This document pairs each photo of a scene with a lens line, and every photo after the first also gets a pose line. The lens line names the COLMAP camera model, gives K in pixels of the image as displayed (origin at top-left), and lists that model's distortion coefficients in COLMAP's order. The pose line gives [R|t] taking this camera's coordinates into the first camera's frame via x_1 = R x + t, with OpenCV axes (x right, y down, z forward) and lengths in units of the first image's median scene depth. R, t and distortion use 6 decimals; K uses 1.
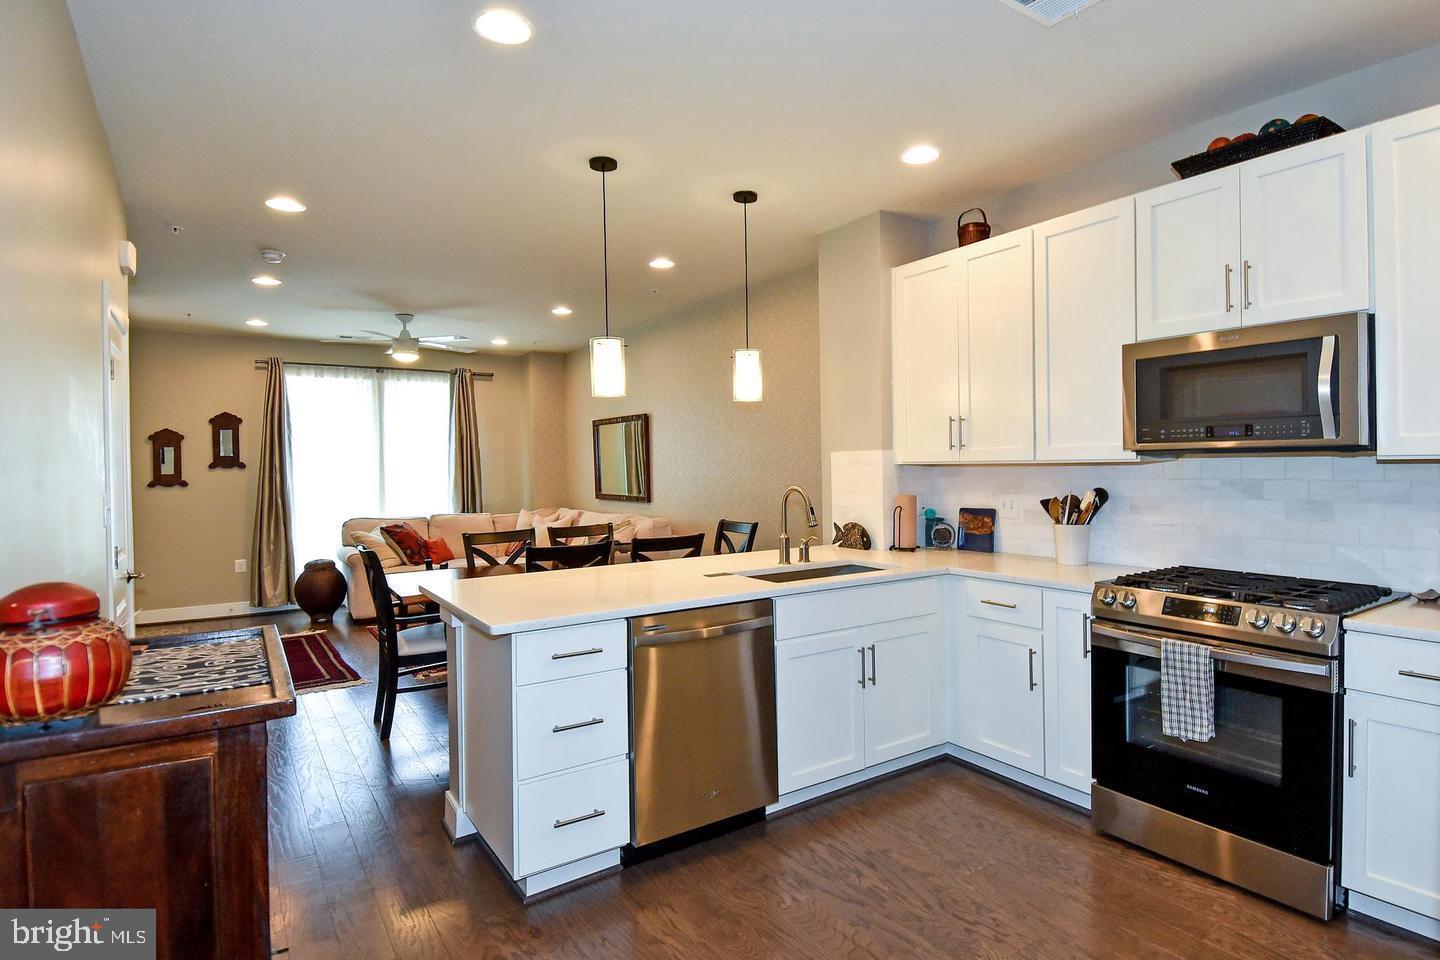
lens RADIAL K [[783.3, 0, 747.9], [0, 783.3, 476.6], [0, 0, 1]] dist [0.065822, -0.076392]
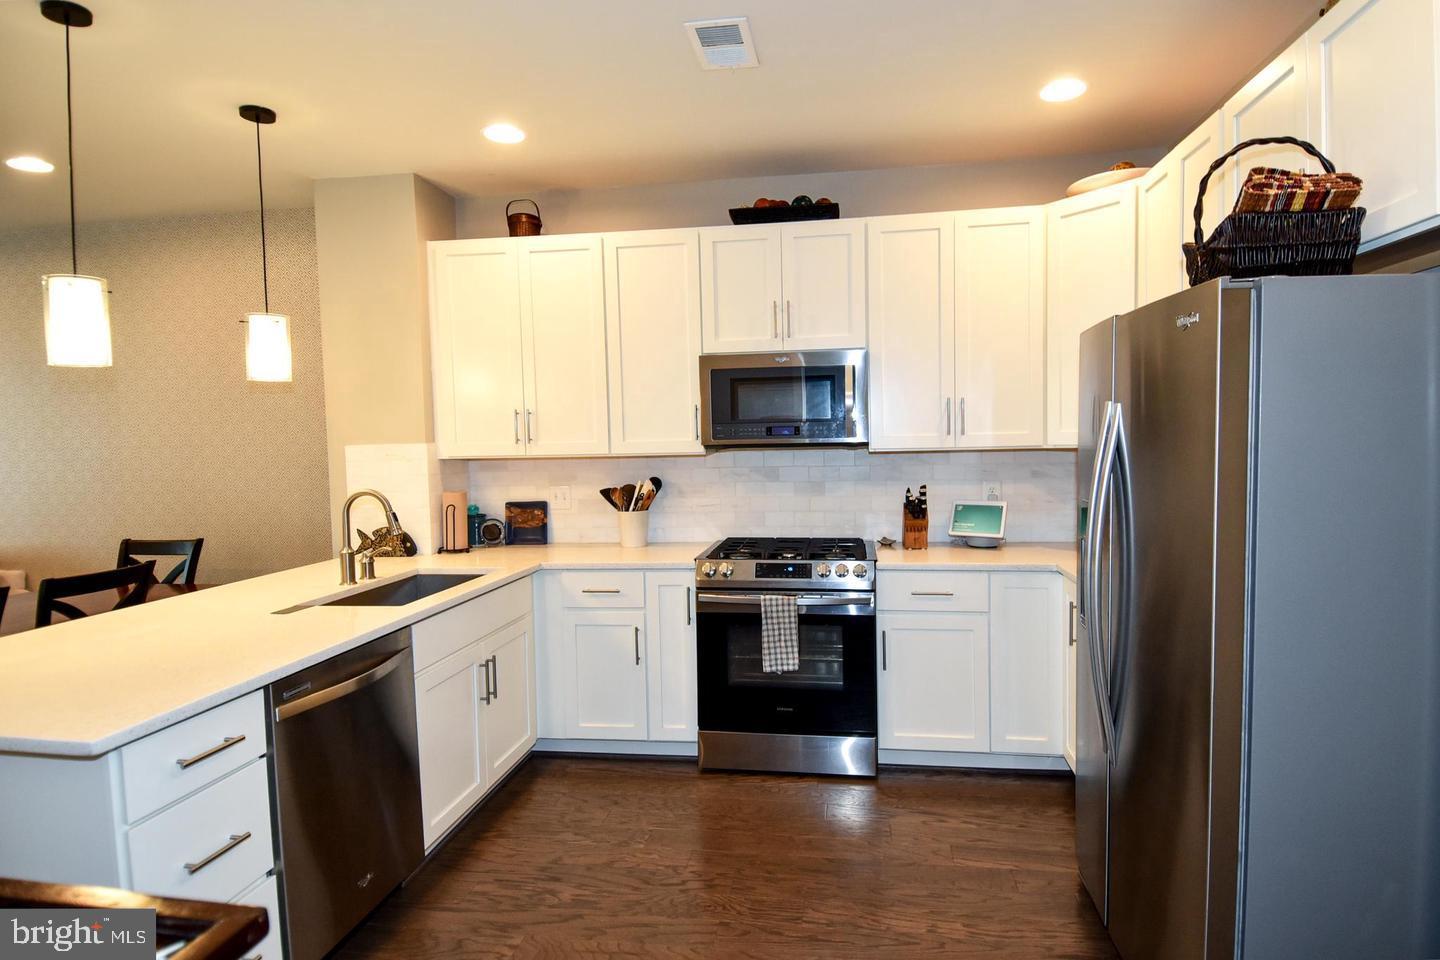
lens RADIAL K [[783.3, 0, 747.9], [0, 783.3, 476.6], [0, 0, 1]] dist [0.065822, -0.076392]
pose [[0.660777, -0.036923, 0.749673, -0.349105], [0.022798, 0.999316, 0.029124, -0.018324], [-0.750236, -0.002153, 0.661167, 0.167210]]
